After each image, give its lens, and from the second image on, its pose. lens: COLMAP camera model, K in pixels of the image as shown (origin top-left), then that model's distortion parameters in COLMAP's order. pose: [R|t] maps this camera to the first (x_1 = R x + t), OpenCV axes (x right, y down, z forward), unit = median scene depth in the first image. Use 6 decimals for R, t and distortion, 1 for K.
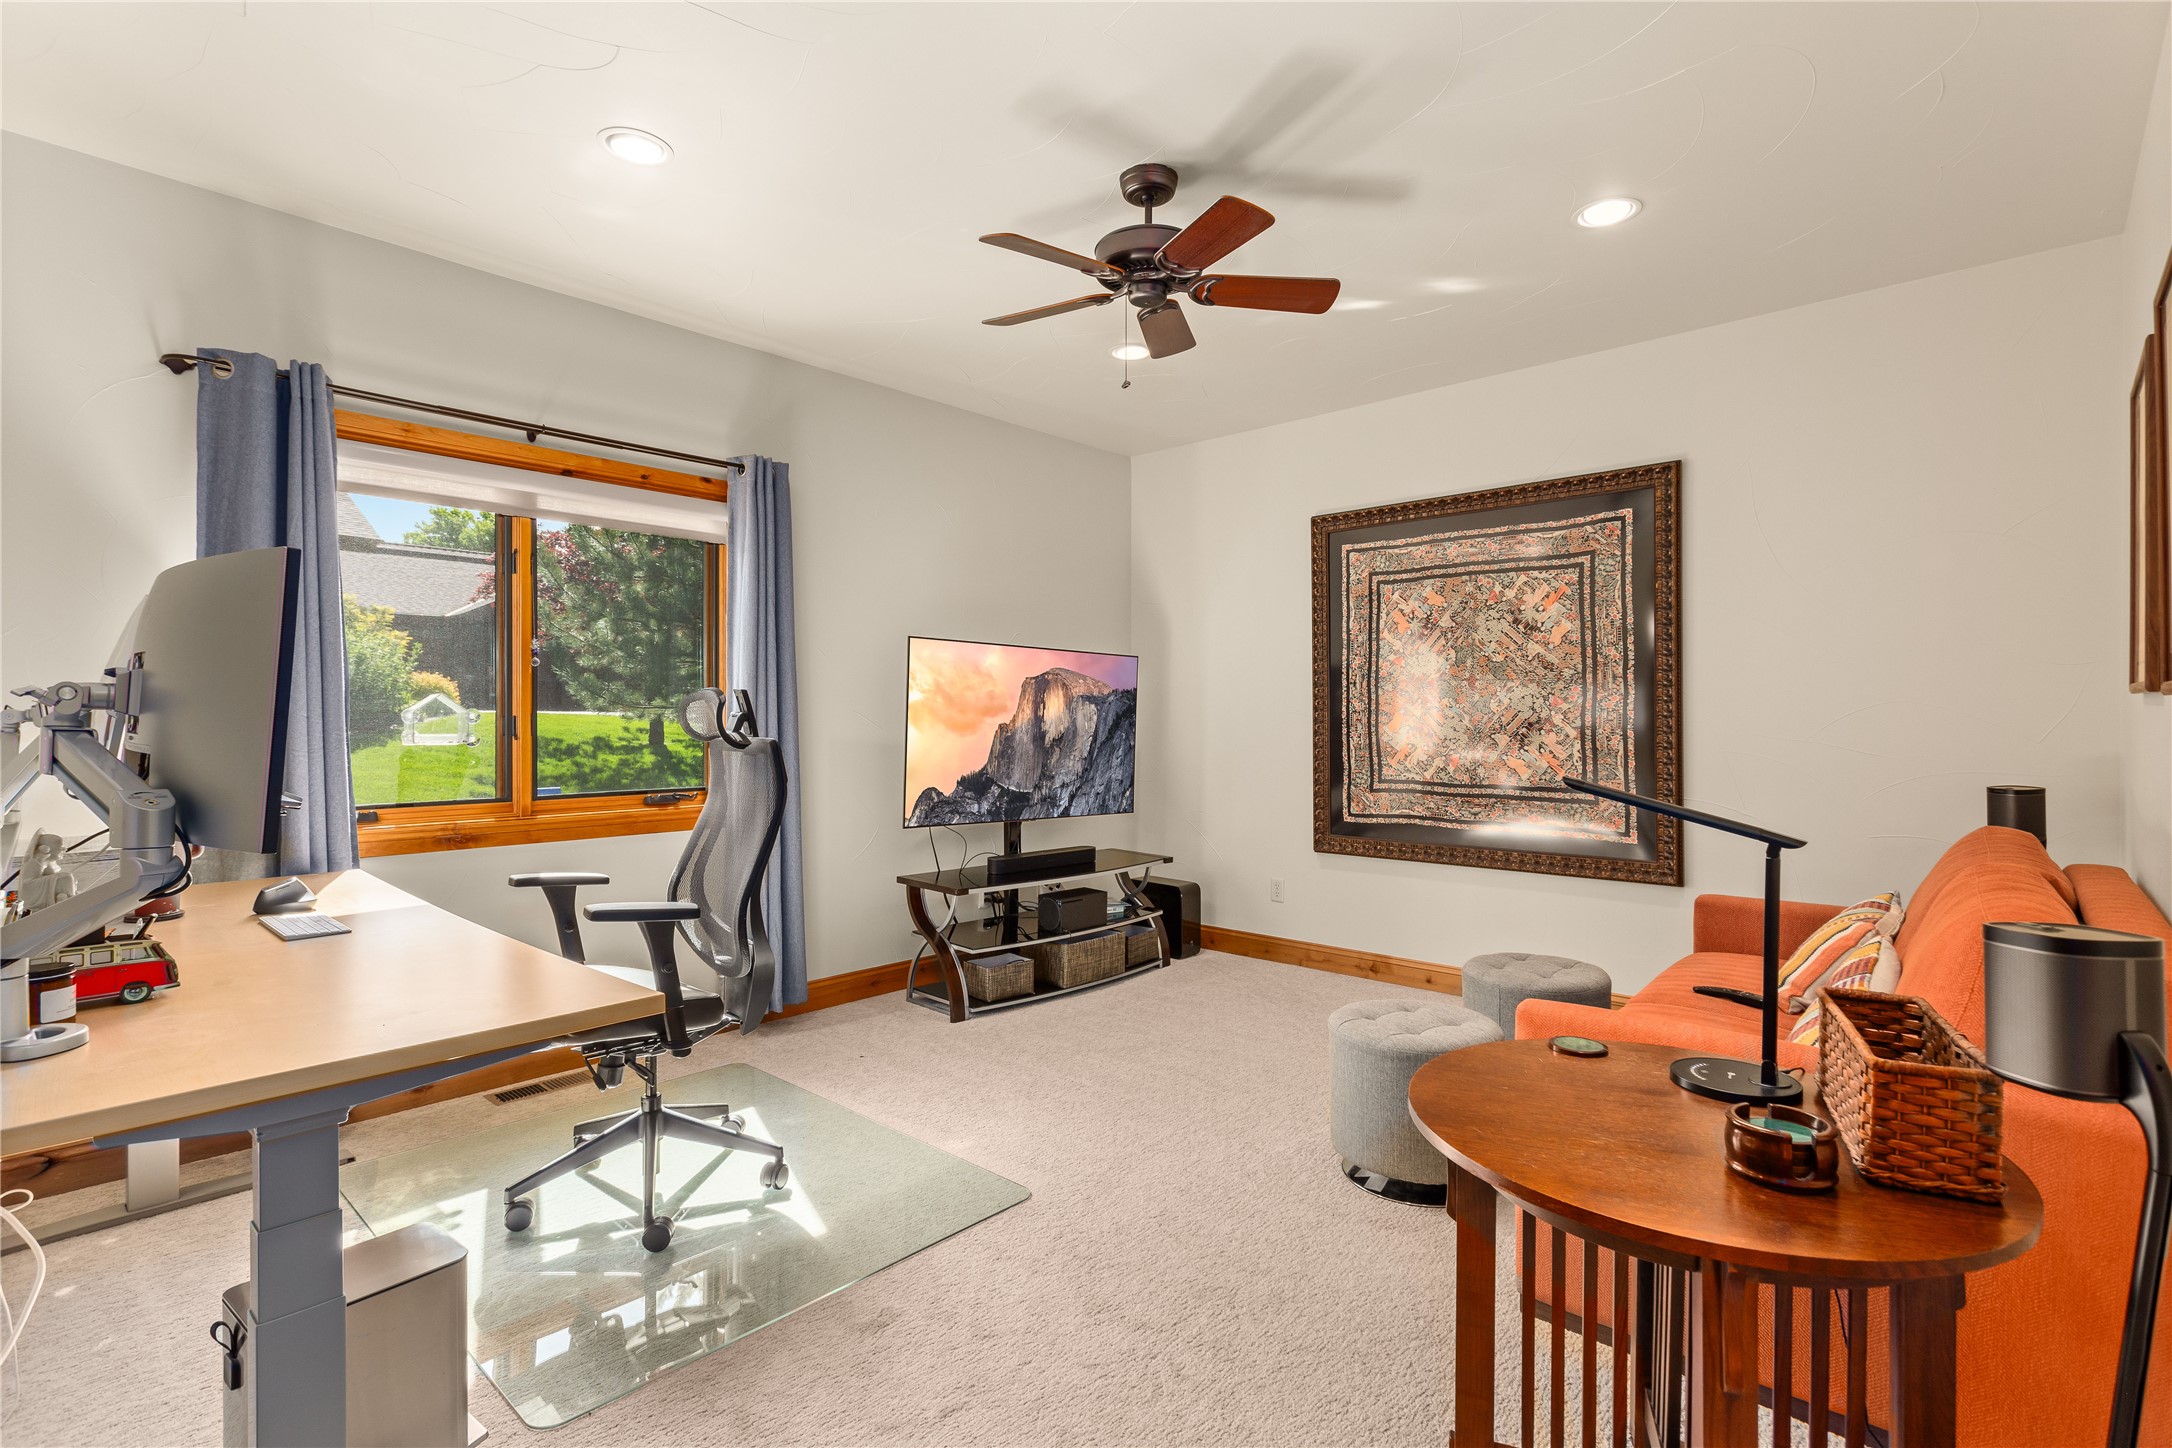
lens RADIAL K [[1030.0, 0, 1086.1], [0, 1030.0, 723.9], [0, 0, 1]] dist [0.000763, 0.000647]
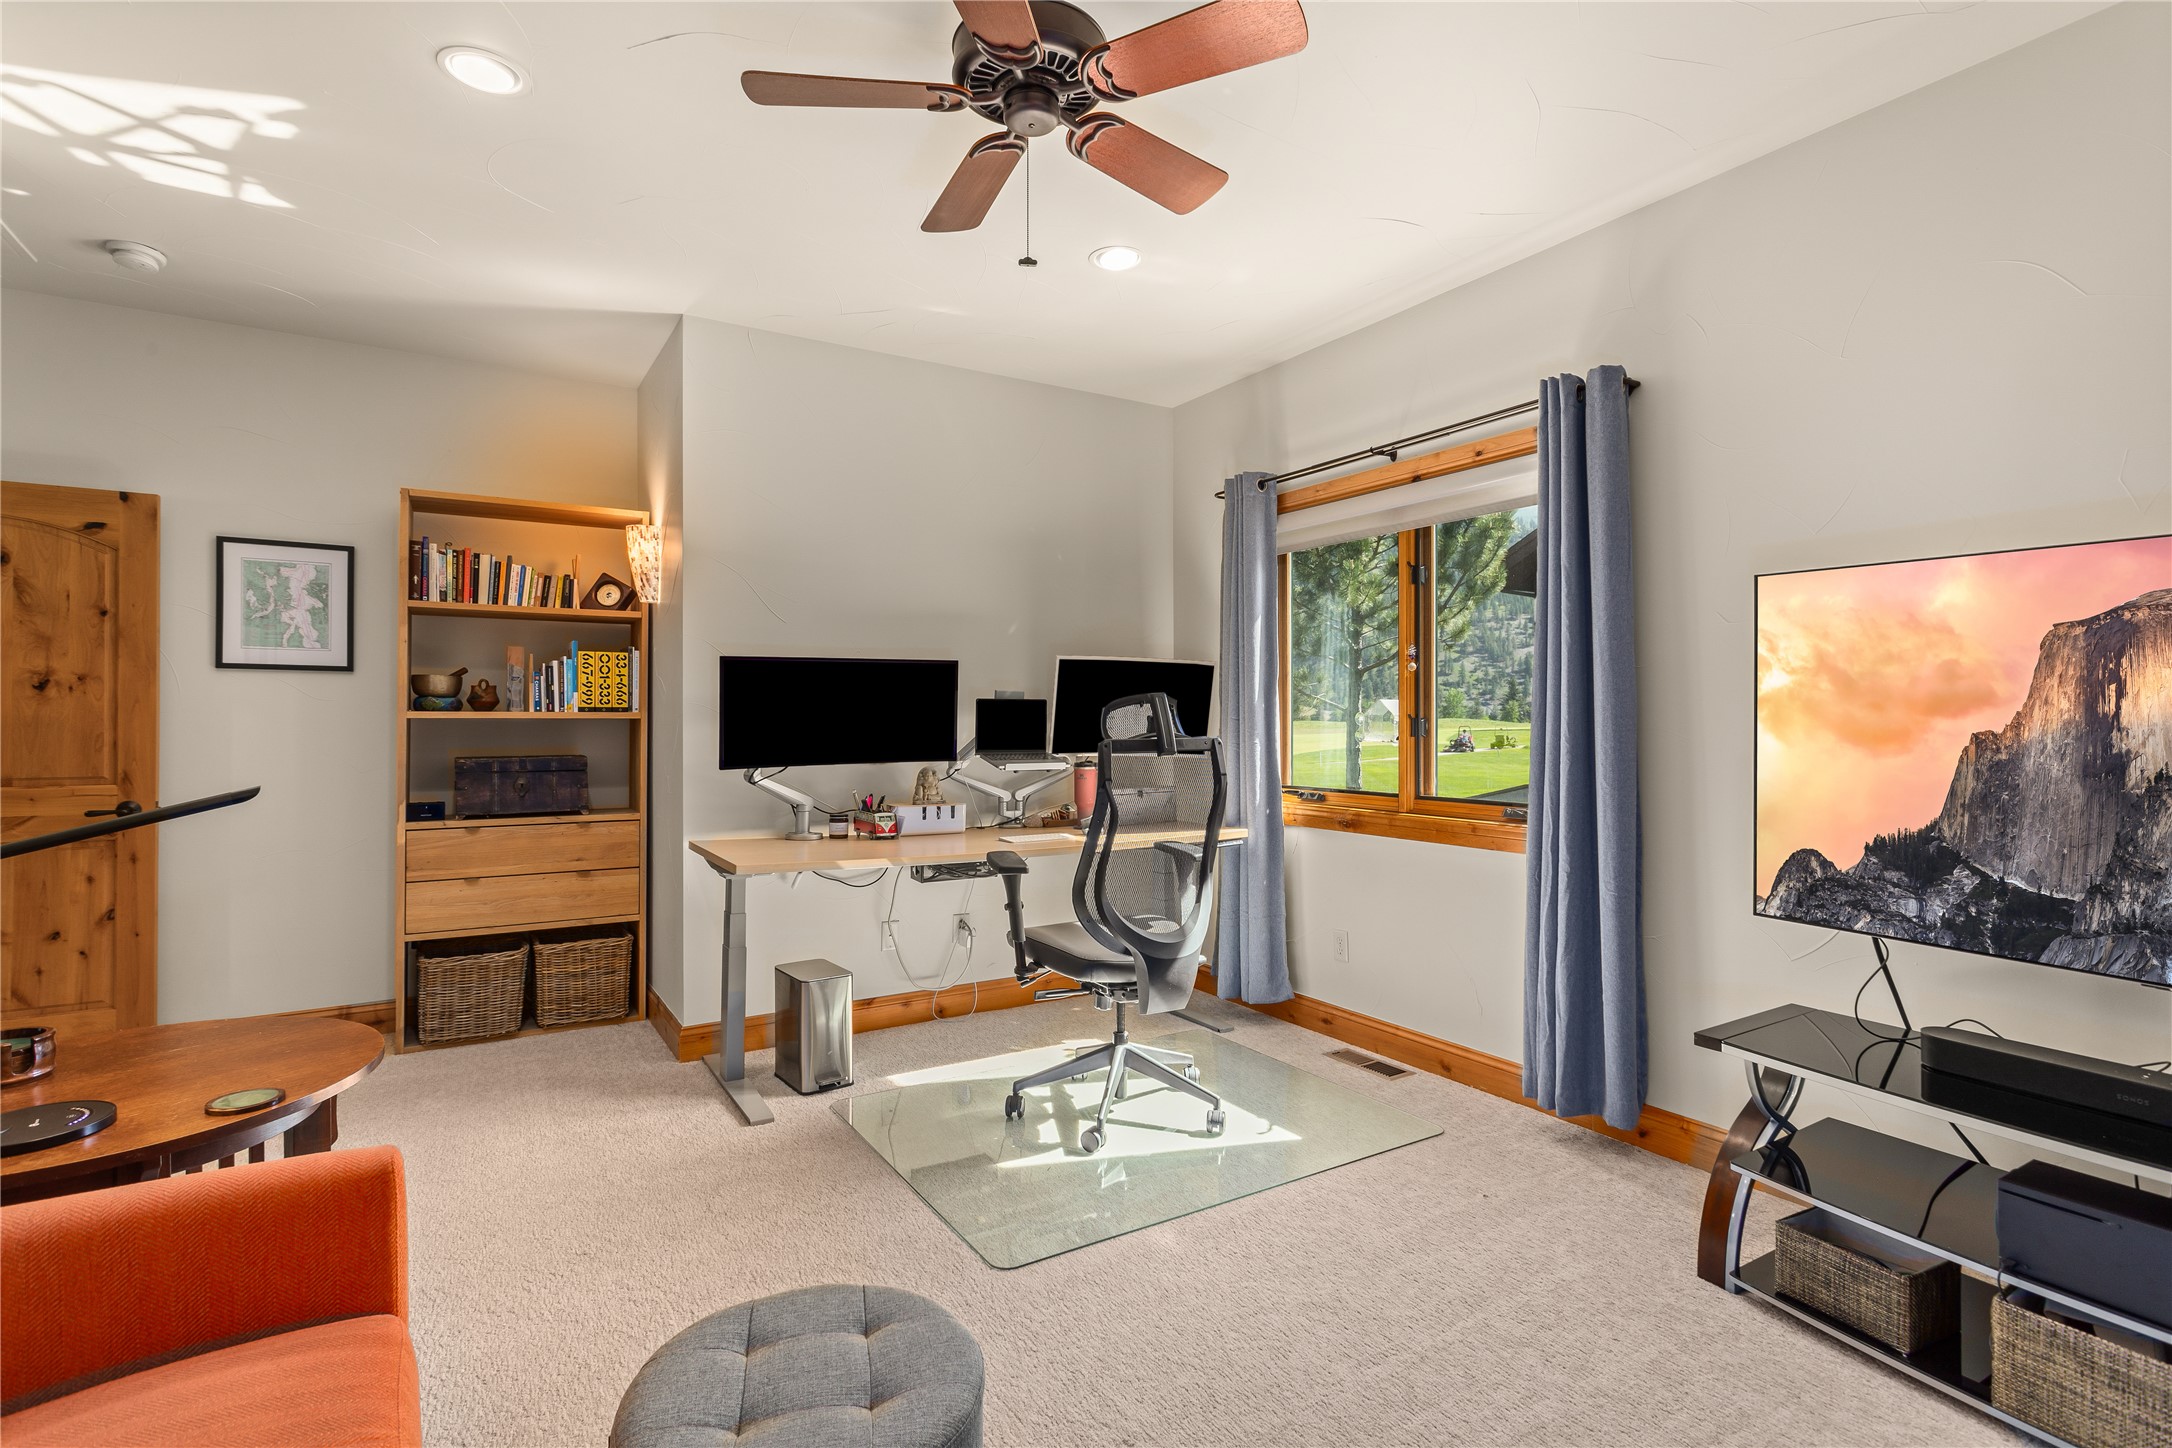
lens RADIAL K [[1030.0, 0, 1083.8], [0, 1030.0, 720.0], [0, 0, 1]] dist [0.000763, 0.000647]
pose [[-0.240596, 0.000208, -0.970625, 0.450037], [-0.007443, 0.999970, 0.002060, -0.003692], [0.970597, 0.007720, -0.240588, 0.739070]]
